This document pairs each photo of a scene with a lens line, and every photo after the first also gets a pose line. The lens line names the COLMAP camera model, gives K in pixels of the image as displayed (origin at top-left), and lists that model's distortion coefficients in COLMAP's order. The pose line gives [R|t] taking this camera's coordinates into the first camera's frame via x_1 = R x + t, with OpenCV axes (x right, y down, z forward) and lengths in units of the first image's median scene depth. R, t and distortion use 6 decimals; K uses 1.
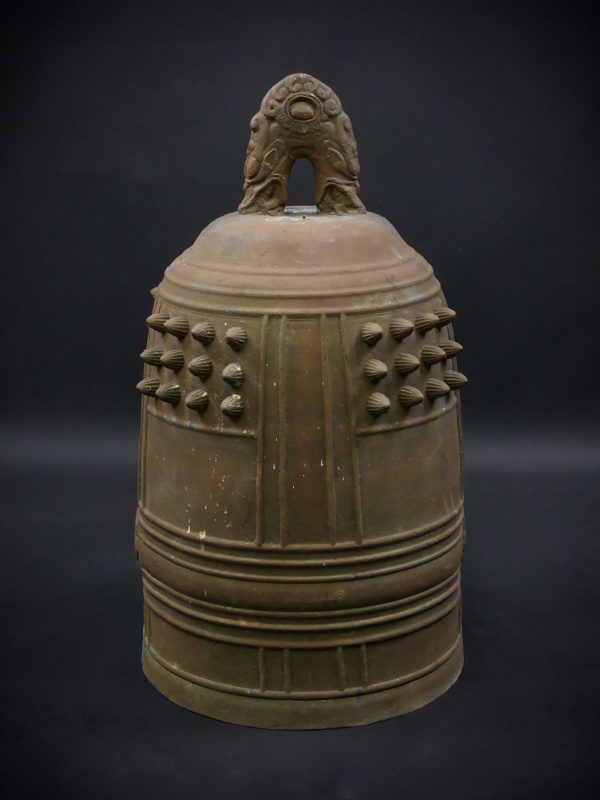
lens RADIAL K [[1545.9, 0, 300.0], [0, 1545.9, 400.0], [0, 0, 1]] dist [0.061183, 0.054846]
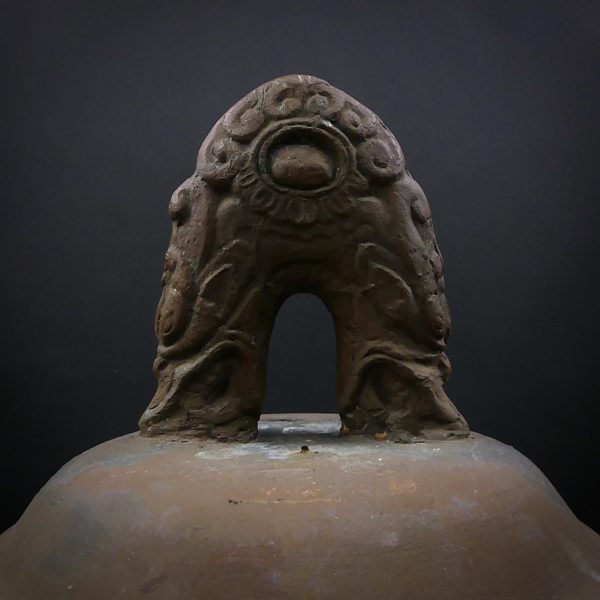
lens RADIAL K [[768.6, 0, 300.0], [0, 768.6, 300.0], [0, 0, 1]] dist [0.014915, 0.009974]
pose [[0.998750, 0.002301, -0.049941, 0.010400], [-0.014738, 0.968095, -0.250148, -0.106951], [0.047772, 0.250571, 0.966919, 0.819273]]
